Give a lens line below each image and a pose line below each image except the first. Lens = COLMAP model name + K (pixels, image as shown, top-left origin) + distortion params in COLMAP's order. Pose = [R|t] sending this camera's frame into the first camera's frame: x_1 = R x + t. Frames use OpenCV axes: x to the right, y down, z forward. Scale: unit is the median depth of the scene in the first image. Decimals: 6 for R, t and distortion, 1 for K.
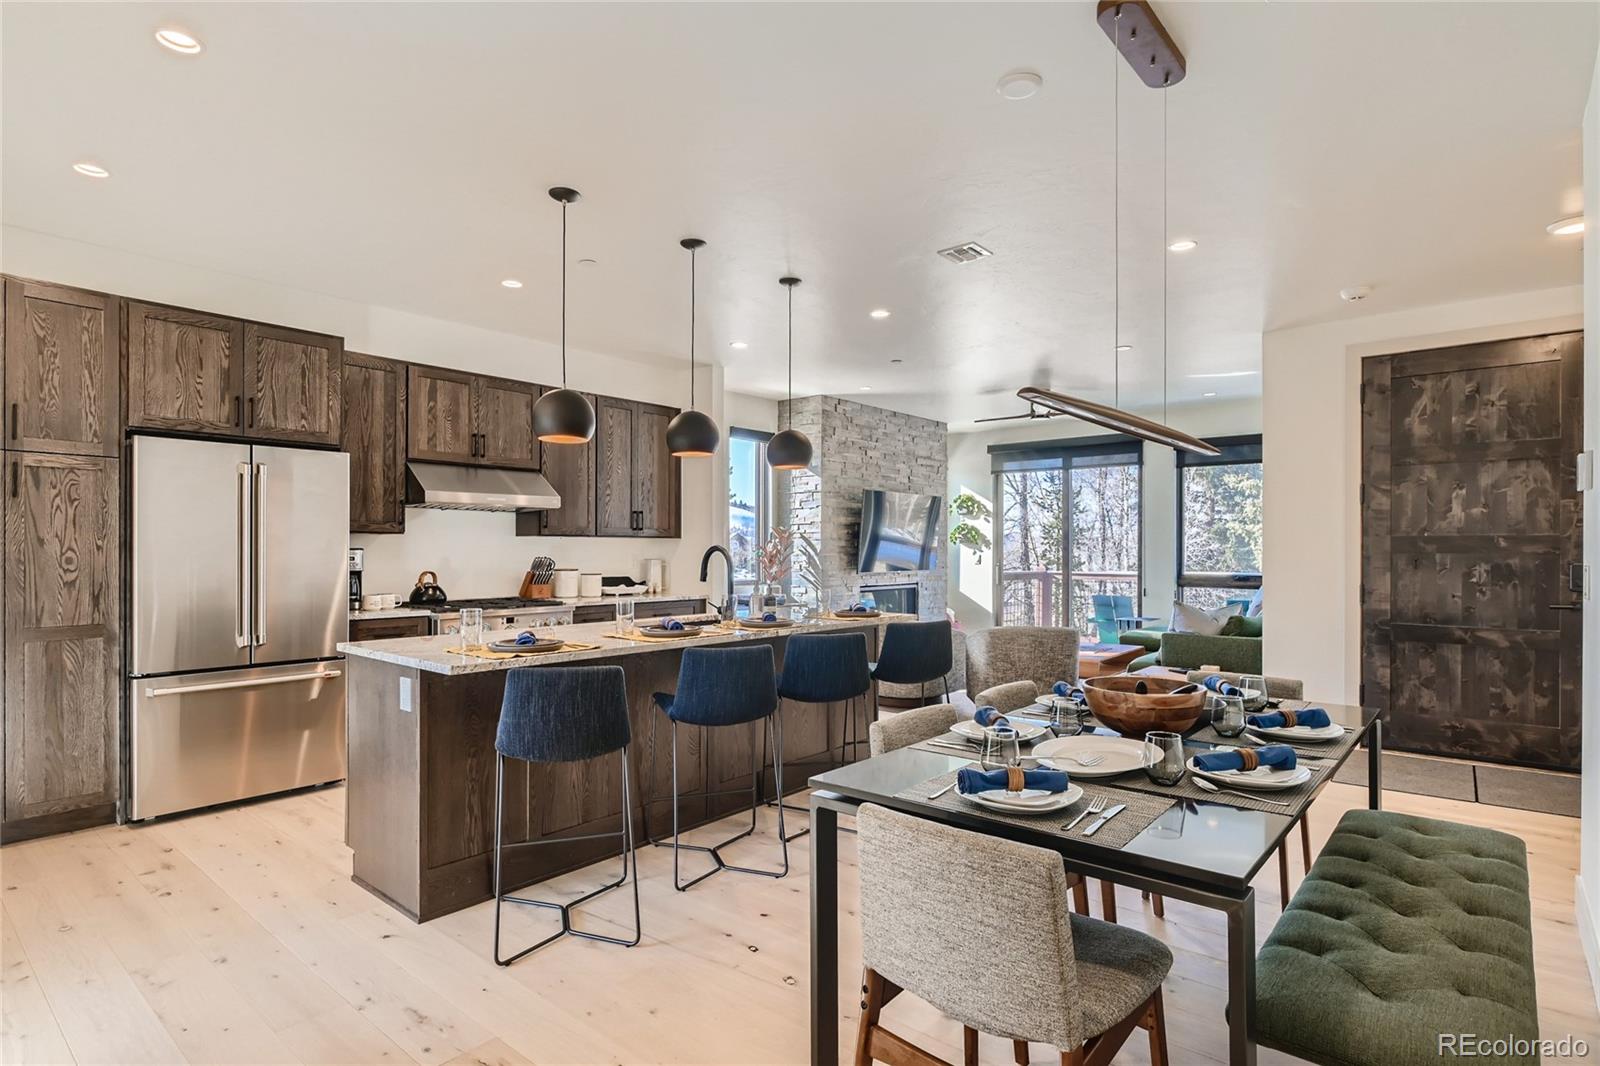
lens RADIAL K [[803.8, 0, 802.6], [0, 803.8, 549.0], [0, 0, 1]] dist [-0.000092, 0.000070]
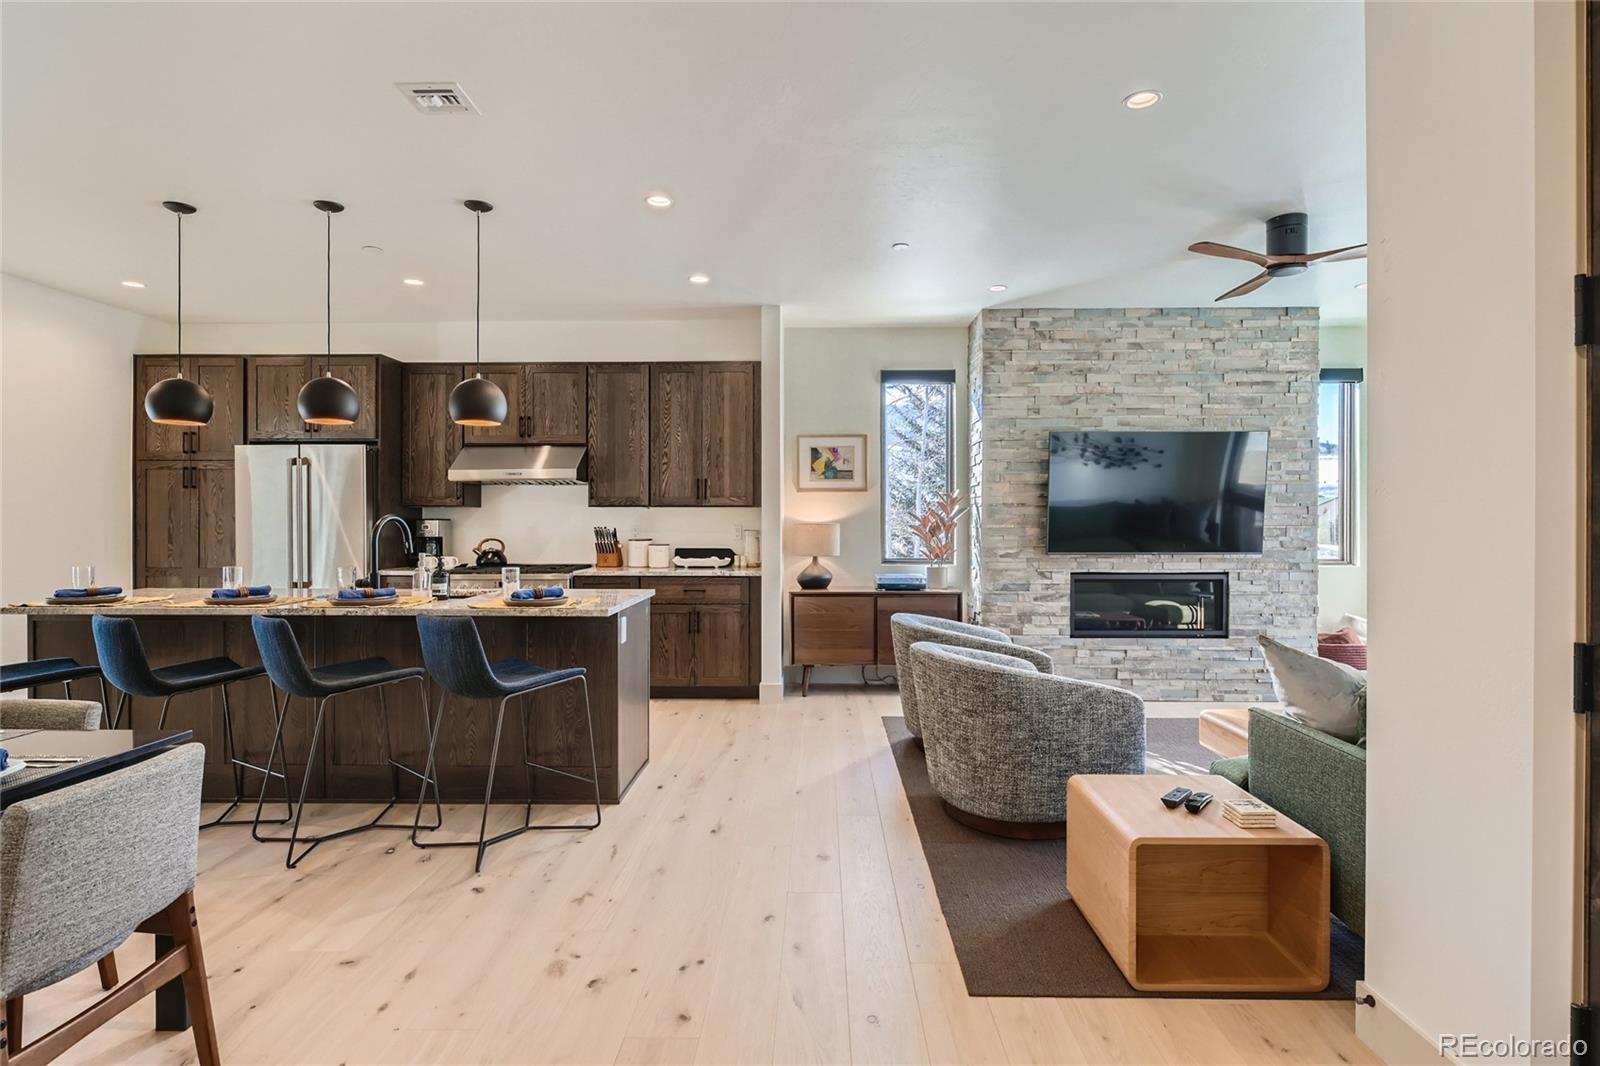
lens RADIAL K [[803.8, 0, 800.0], [0, 803.8, 527.7], [0, 0, 1]] dist [-0.000092, 0.000070]
pose [[0.635793, 0.001461, -0.771858, 0.756262], [0.000975, 0.999996, 0.002696, 0.009604], [0.771859, -0.002467, 0.635789, 0.624816]]
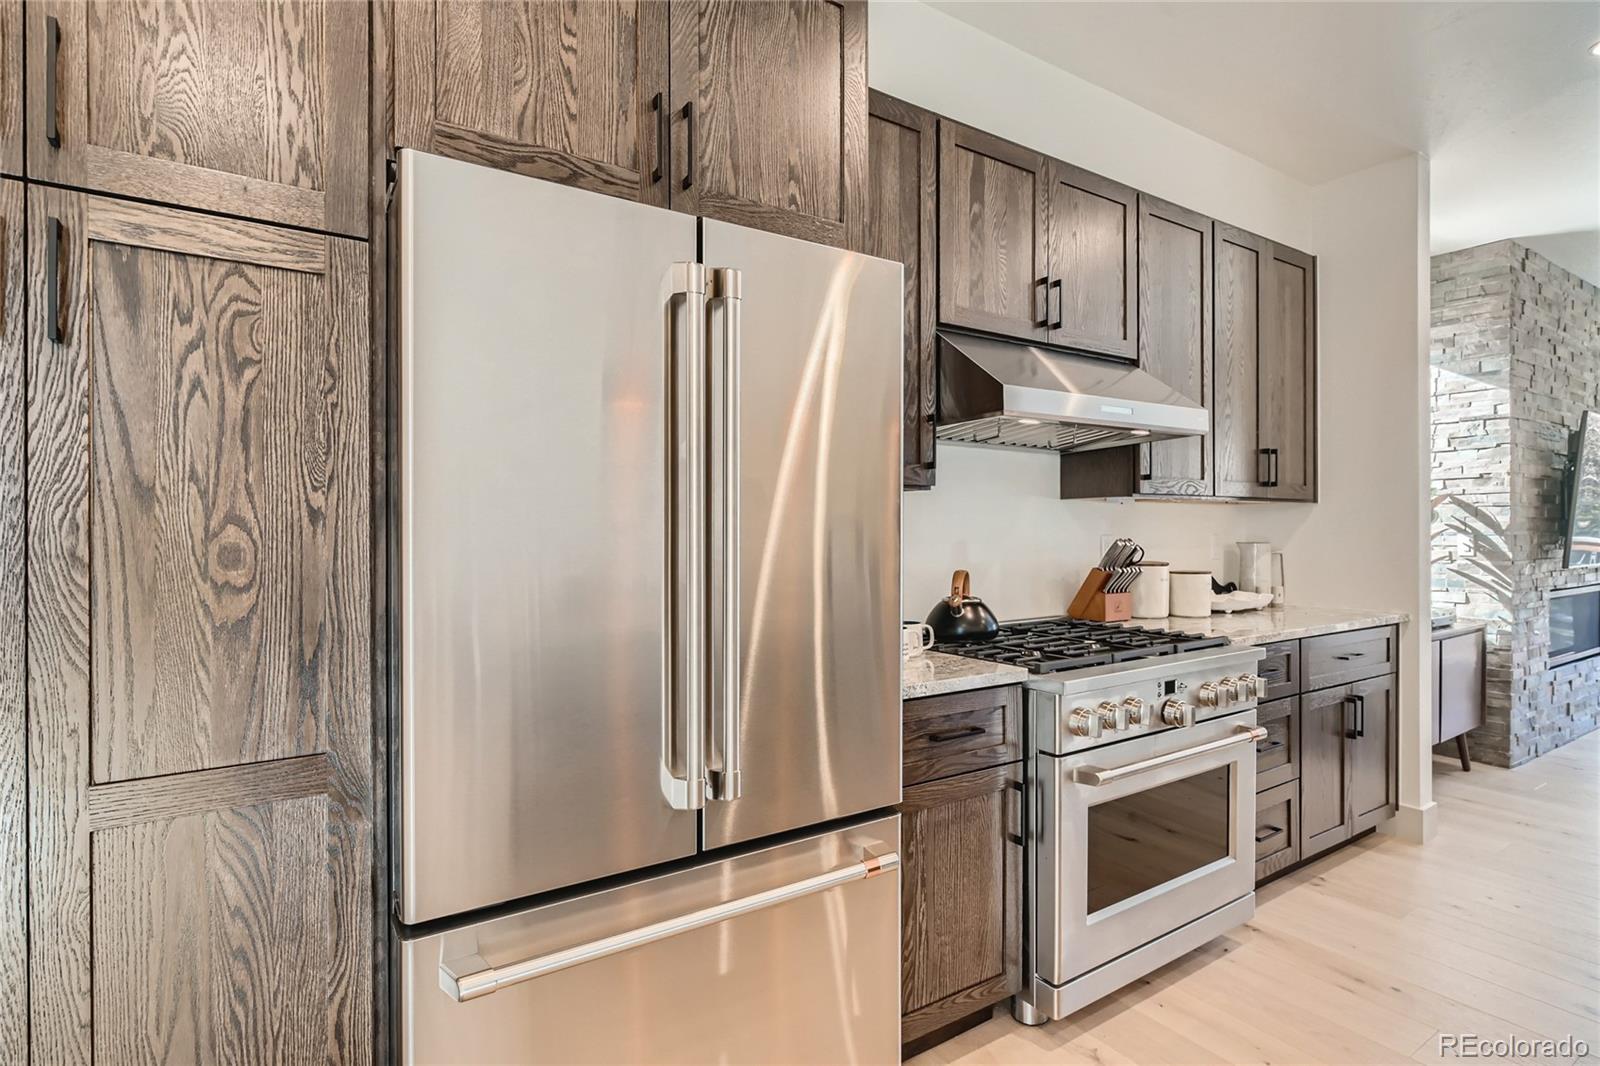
lens RADIAL K [[803.8, 0, 802.8], [0, 803.8, 531.1], [0, 0, 1]] dist [-0.000092, 0.000070]
pose [[0.951498, -0.003762, -0.307631, -0.424667], [0.004615, 0.999987, 0.002045, 0.003595], [0.307620, -0.003365, 0.951503, 0.541585]]
